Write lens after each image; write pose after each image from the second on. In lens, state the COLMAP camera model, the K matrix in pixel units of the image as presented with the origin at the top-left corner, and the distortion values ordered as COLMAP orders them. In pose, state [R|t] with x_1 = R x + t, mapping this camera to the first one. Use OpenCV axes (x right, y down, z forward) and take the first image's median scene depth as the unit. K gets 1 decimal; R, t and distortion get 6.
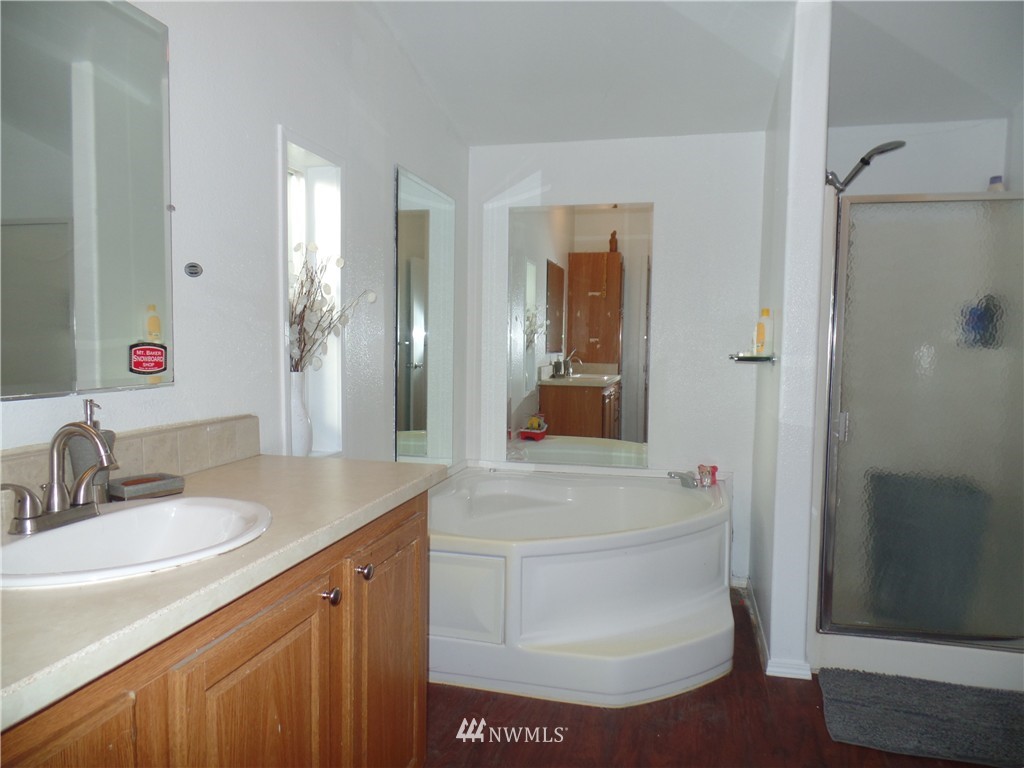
lens RADIAL K [[704.7, 0, 516.2], [0, 704.7, 388.5], [0, 0, 1]] dist [0.001822, 0.001349]
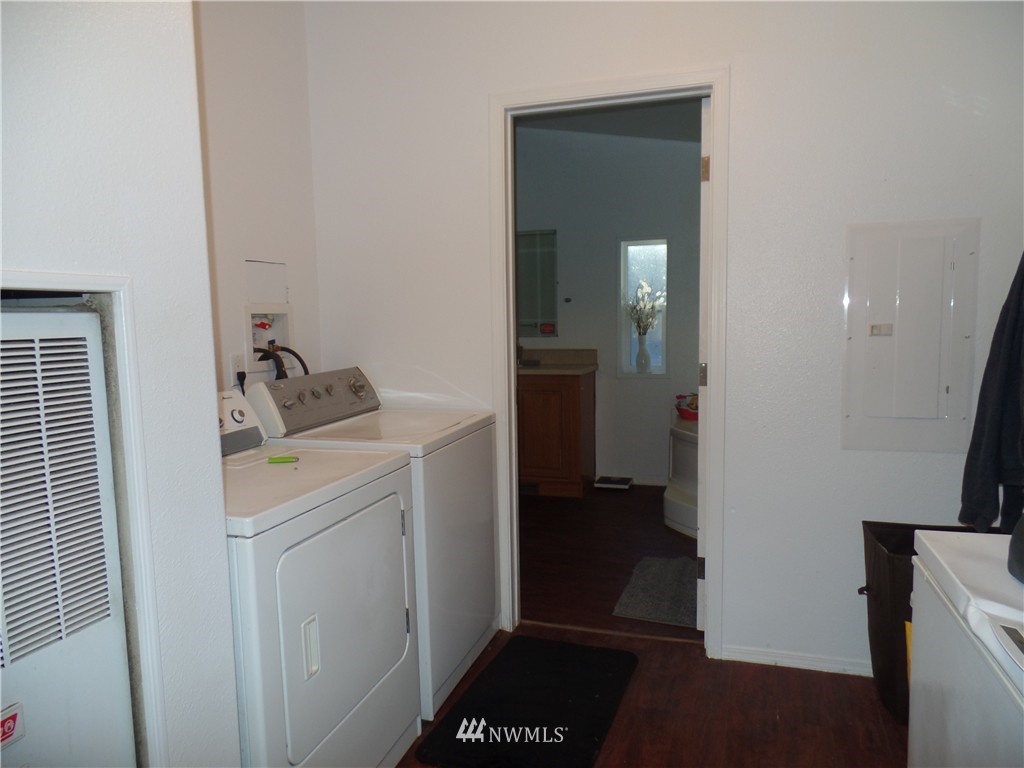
lens RADIAL K [[704.7, 0, 516.2], [0, 704.7, 388.5], [0, 0, 1]] dist [0.001822, 0.001349]
pose [[-0.056052, 0.085429, -0.994766, 2.898956], [-0.050318, 0.994825, 0.088269, -0.046235], [0.997159, 0.055002, -0.051463, 1.024718]]
